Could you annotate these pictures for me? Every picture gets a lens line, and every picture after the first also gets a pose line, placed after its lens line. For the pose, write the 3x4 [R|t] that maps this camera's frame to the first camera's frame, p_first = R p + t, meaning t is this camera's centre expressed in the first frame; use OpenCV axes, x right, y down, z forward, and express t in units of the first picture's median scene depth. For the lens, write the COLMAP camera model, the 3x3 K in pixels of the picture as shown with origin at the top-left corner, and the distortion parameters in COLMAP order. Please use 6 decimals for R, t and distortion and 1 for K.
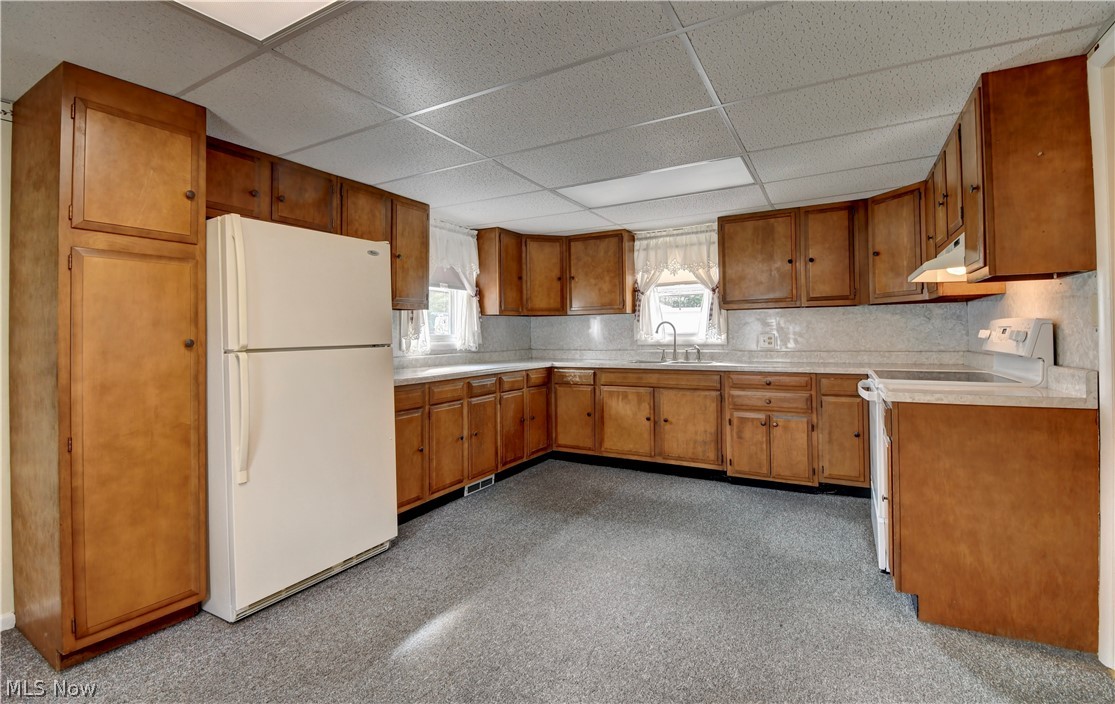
lens RADIAL K [[504.9, 0, 557.7], [0, 504.9, 336.7], [0, 0, 1]] dist [0.000073, -0.000198]
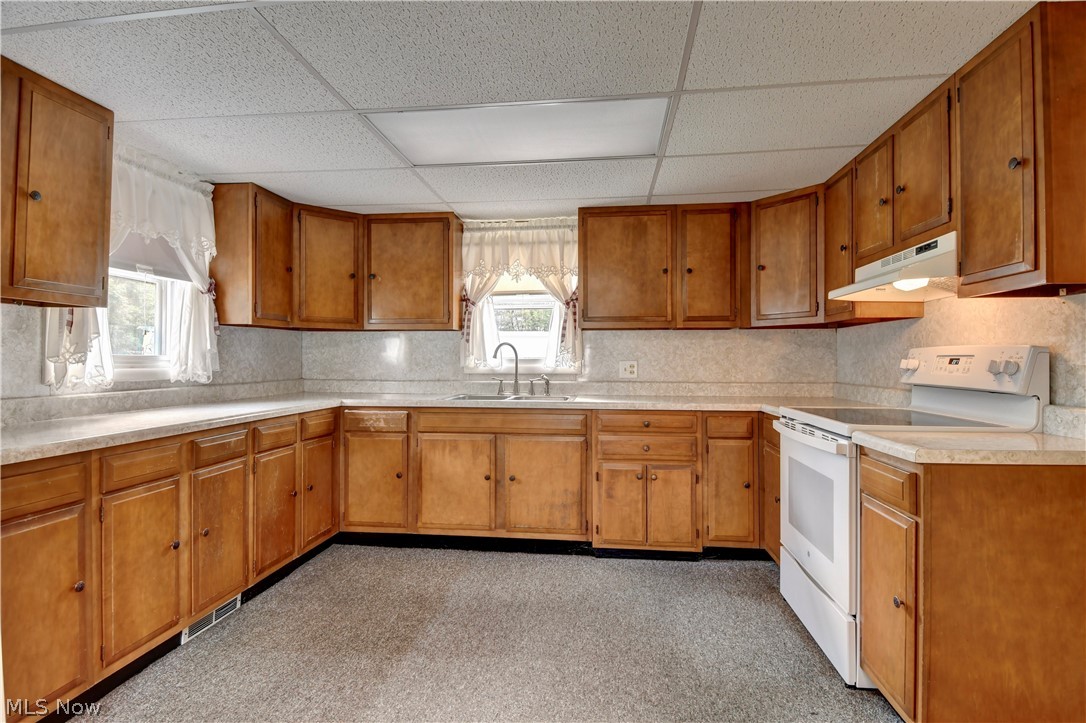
lens RADIAL K [[561.8, 0, 557.6], [0, 561.8, 360.5], [0, 0, 1]] dist [0.023108, -0.028420]
pose [[0.922715, 0.012591, 0.385278, -0.041654], [-0.011195, 0.999920, -0.005866, 0.000448], [-0.385321, 0.001100, 0.922782, 0.247678]]
